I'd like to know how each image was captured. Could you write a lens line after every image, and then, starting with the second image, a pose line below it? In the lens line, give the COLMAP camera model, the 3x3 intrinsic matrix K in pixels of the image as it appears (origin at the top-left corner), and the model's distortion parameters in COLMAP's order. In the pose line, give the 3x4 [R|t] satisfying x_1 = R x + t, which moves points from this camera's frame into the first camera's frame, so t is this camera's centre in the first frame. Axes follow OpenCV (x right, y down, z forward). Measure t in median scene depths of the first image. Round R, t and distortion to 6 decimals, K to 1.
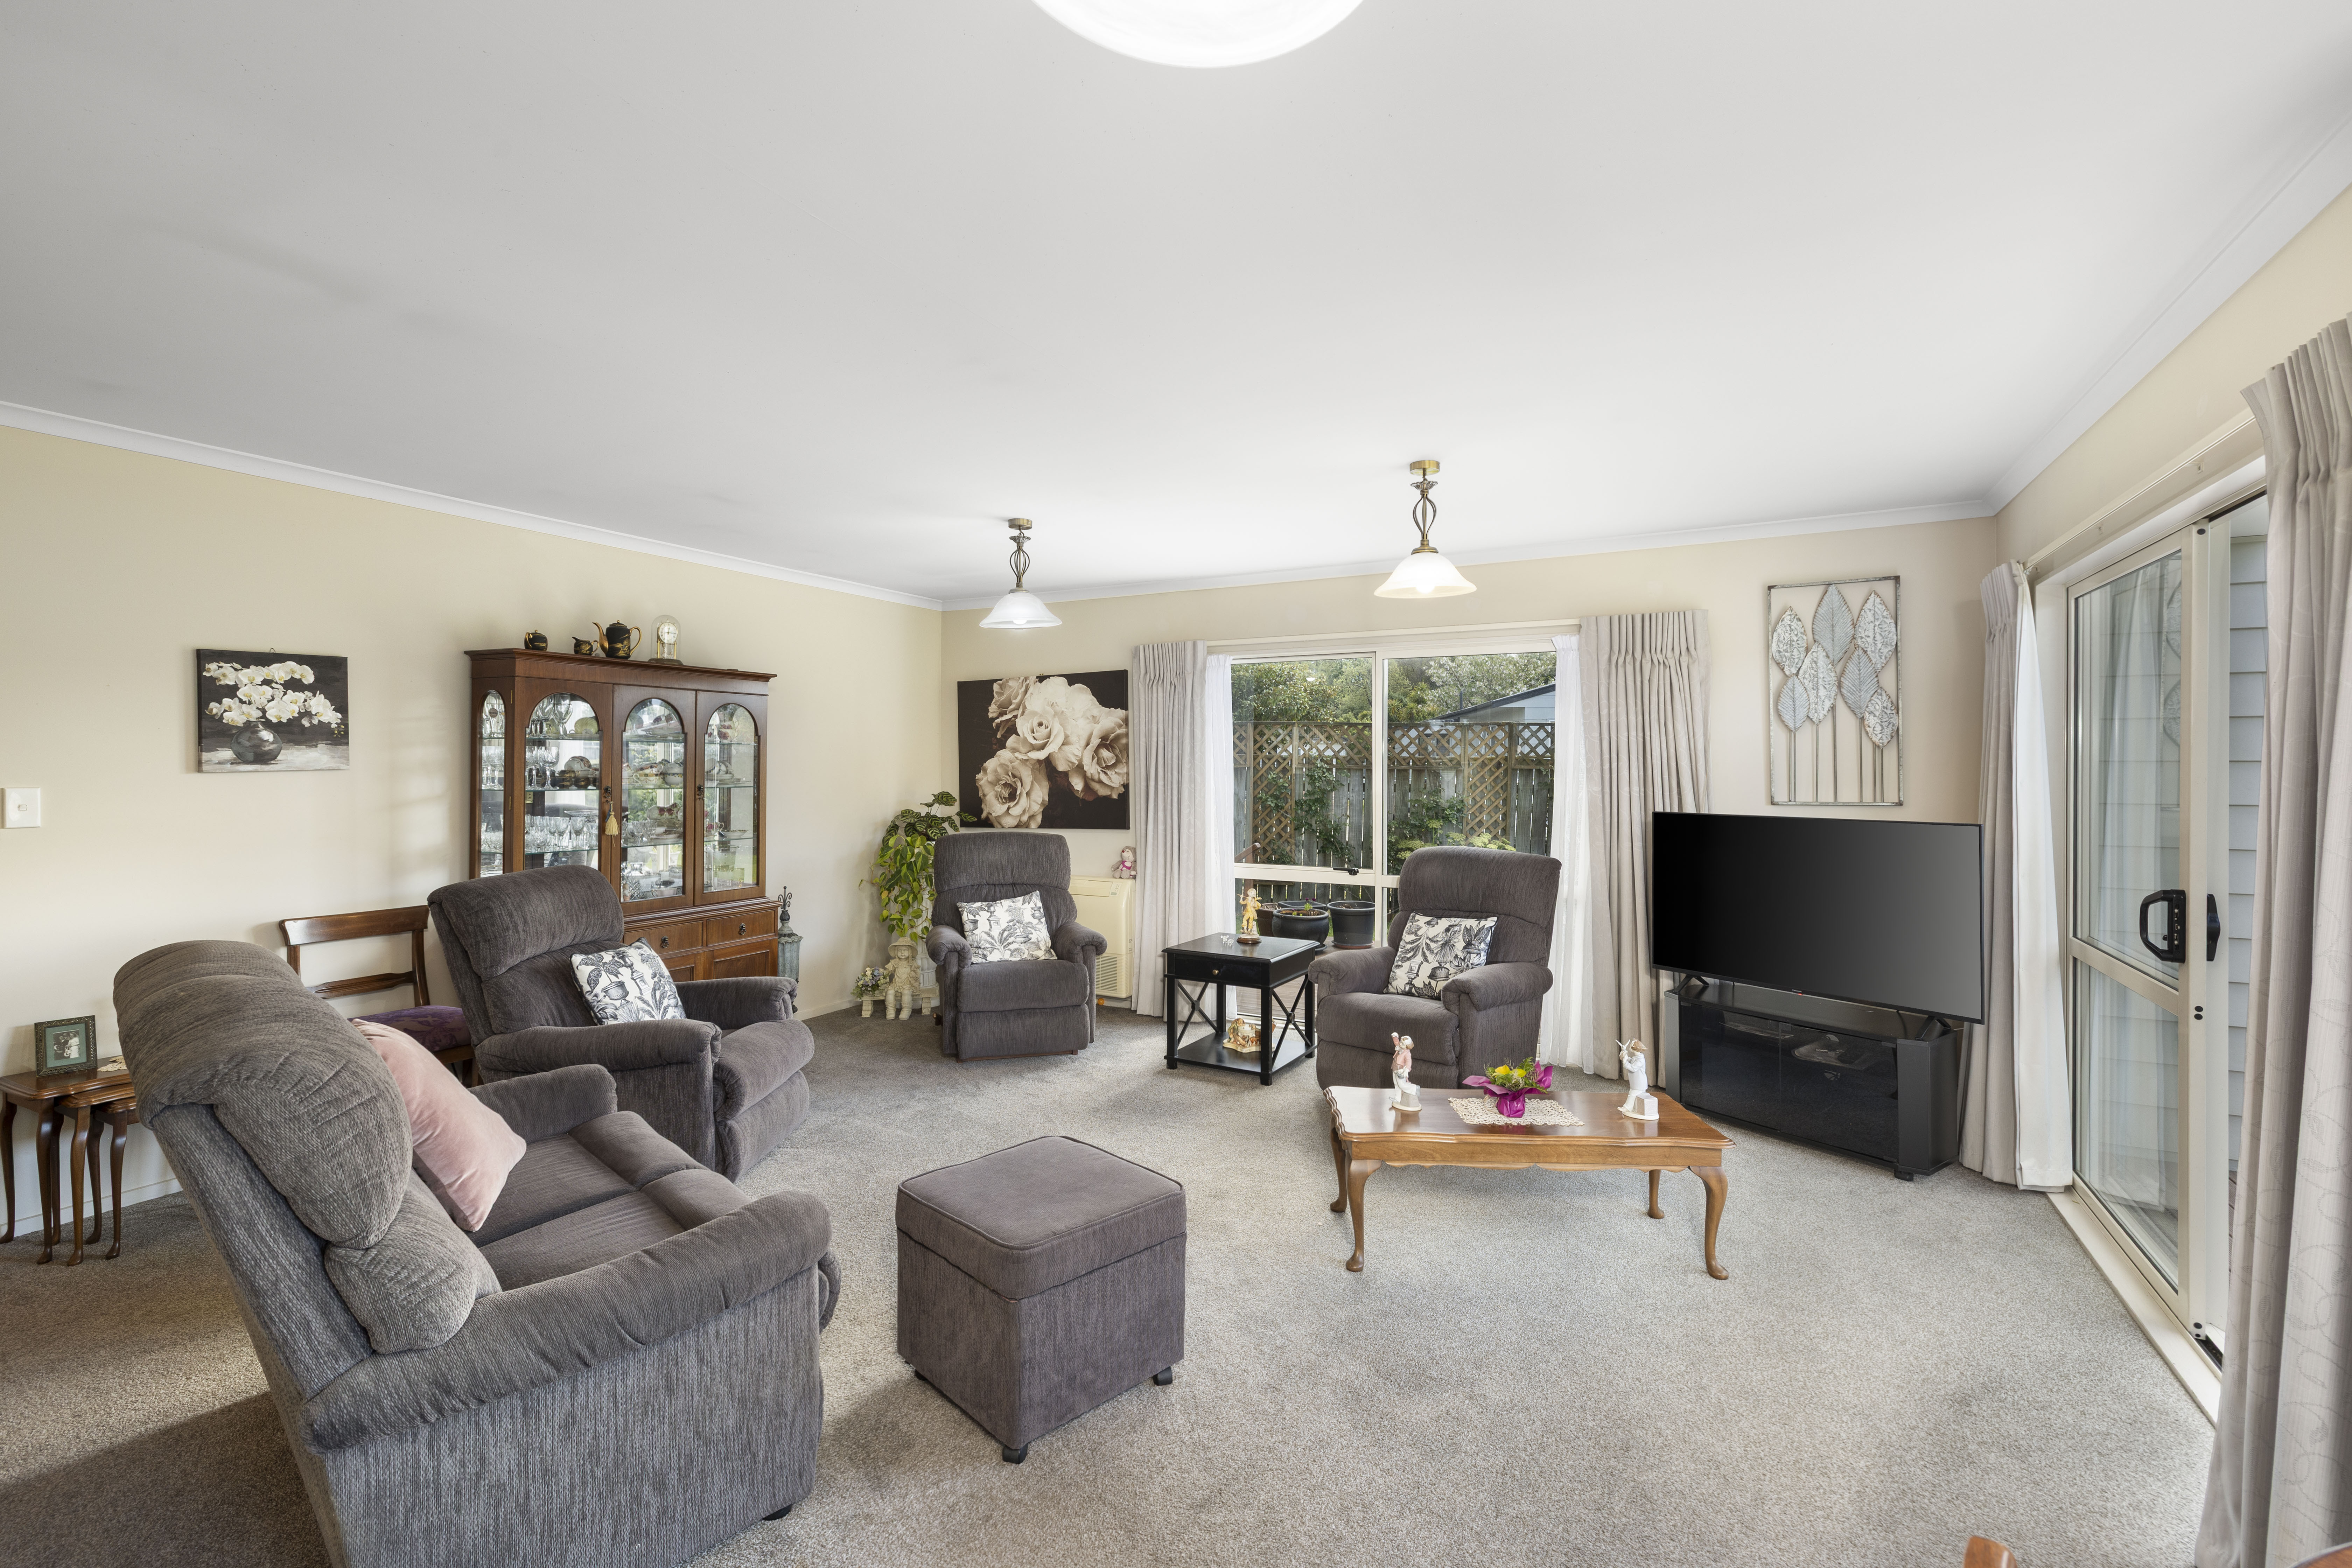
lens RADIAL K [[1031.7, 0, 1176.0], [0, 1031.7, 784.0], [0, 0, 1]] dist [0.000321, -0.000002]
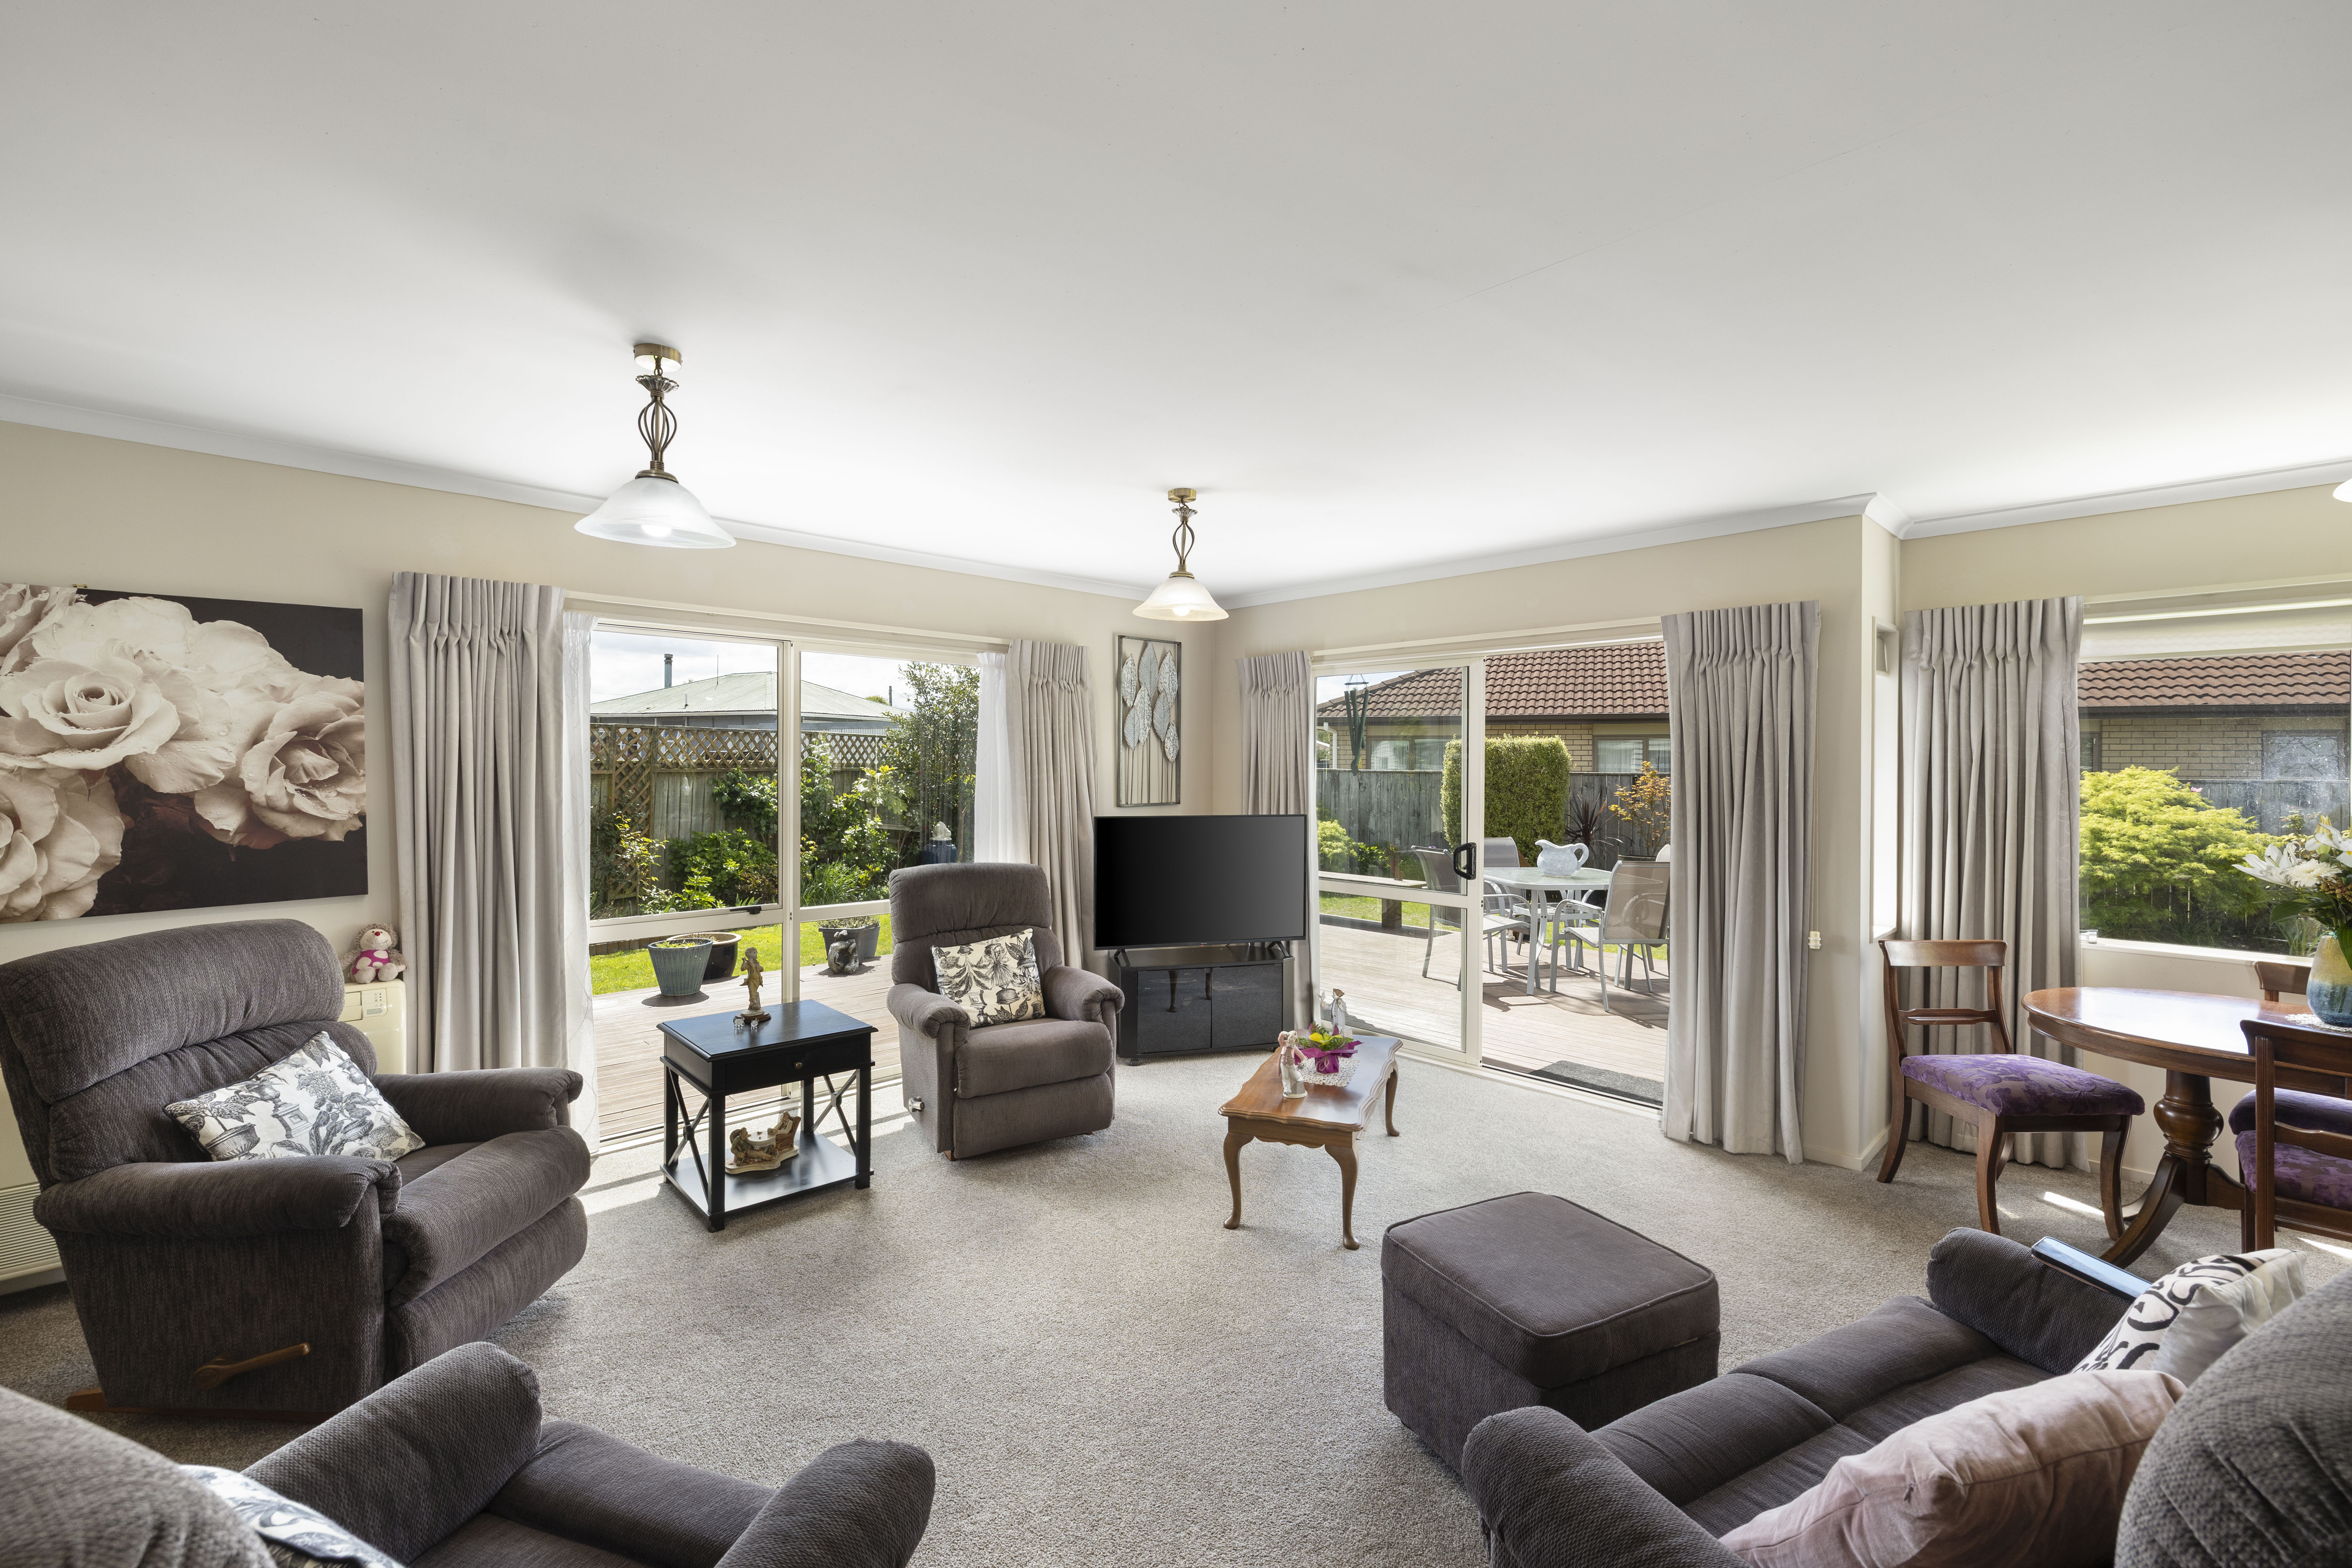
lens RADIAL K [[998.2, 0, 1176.0], [0, 998.2, 784.0], [0, 0, 1]] dist [0.000153, -0.000061]
pose [[0.310333, -0.013154, 0.950537, -0.423761], [0.013743, 0.999862, 0.009350, -0.015068], [-0.950529, 0.010162, 0.310471, 0.409014]]
